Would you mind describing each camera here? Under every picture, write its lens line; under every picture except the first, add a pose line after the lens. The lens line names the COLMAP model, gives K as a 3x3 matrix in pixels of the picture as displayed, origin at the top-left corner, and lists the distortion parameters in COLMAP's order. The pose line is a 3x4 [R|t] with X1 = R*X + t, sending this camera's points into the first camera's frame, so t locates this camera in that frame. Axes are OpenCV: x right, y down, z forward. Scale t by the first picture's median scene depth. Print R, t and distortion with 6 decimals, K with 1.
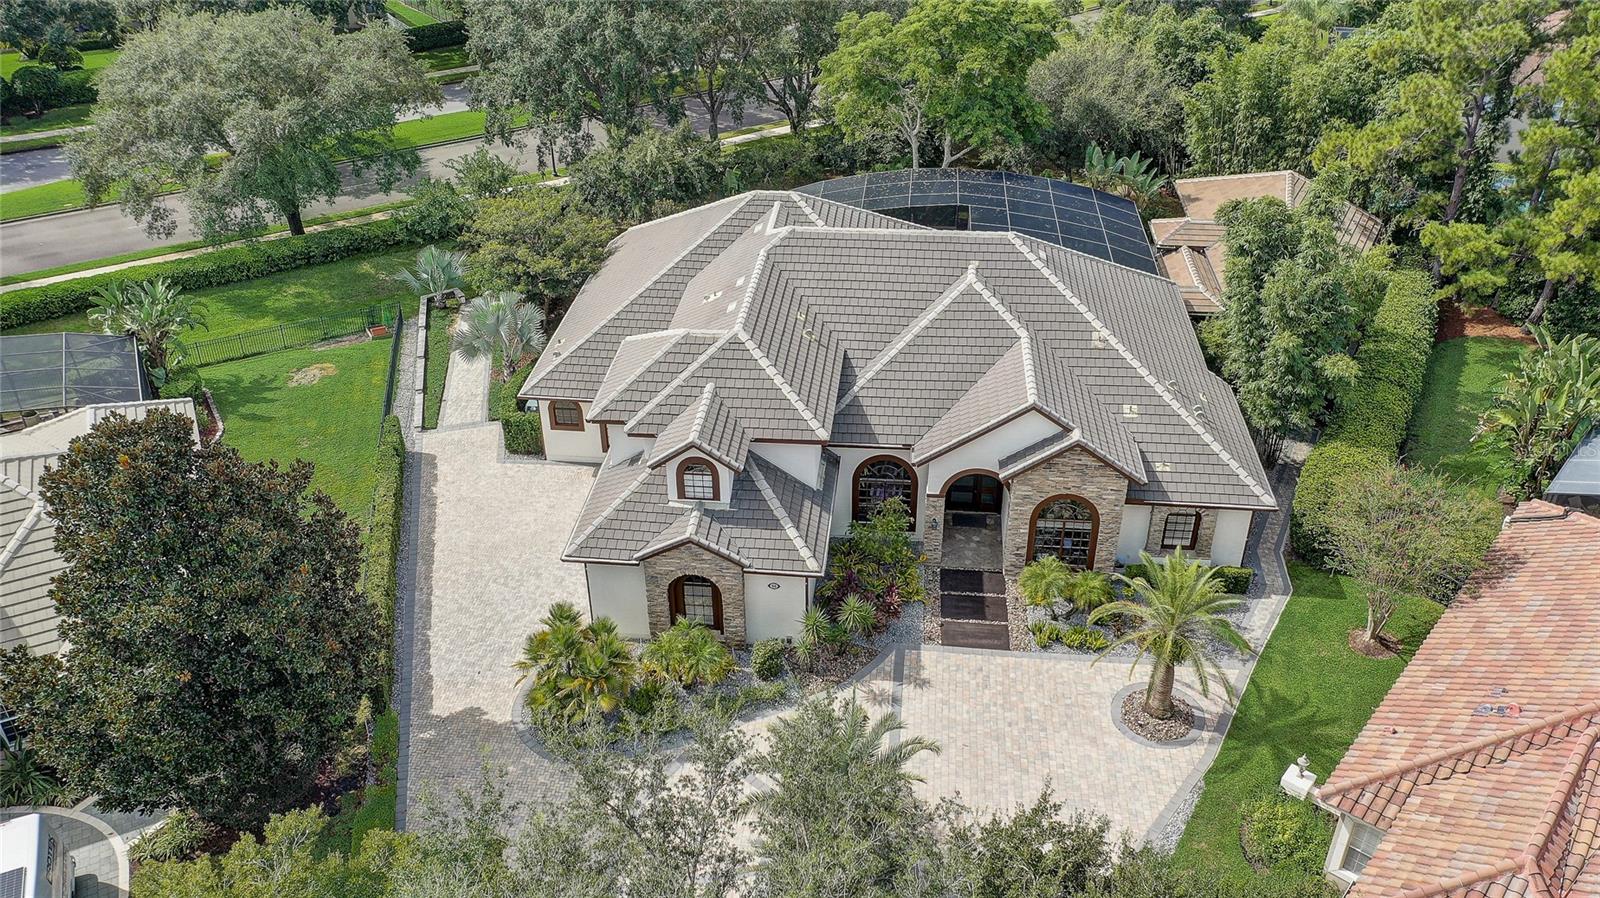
lens RADIAL K [[1277.5, 0, 800.0], [0, 1277.5, 449.0], [0, 0, 1]] dist [0.001807, 0.000291]
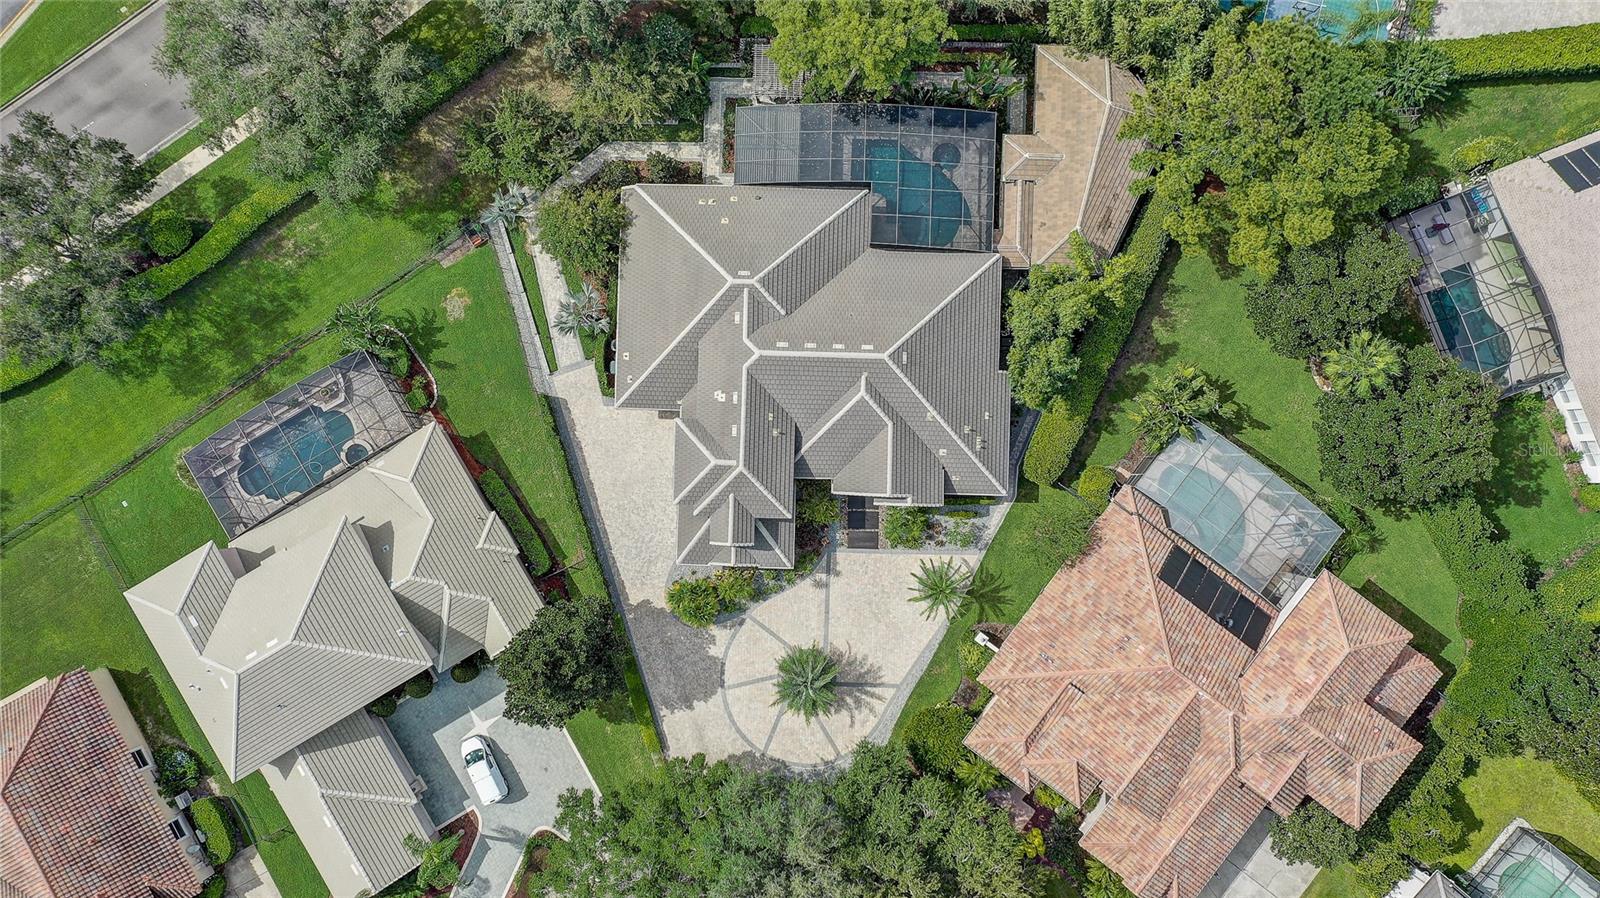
lens RADIAL K [[1327.9, 0, 800.0], [0, 1327.9, 449.0], [0, 0, 1]] dist [0.004019, 0.000444]
pose [[0.997321, -0.072230, -0.011518, 0.067661], [0.047954, 0.526802, 0.848634, -1.878655], [-0.055229, -0.846914, 0.528855, -0.064181]]
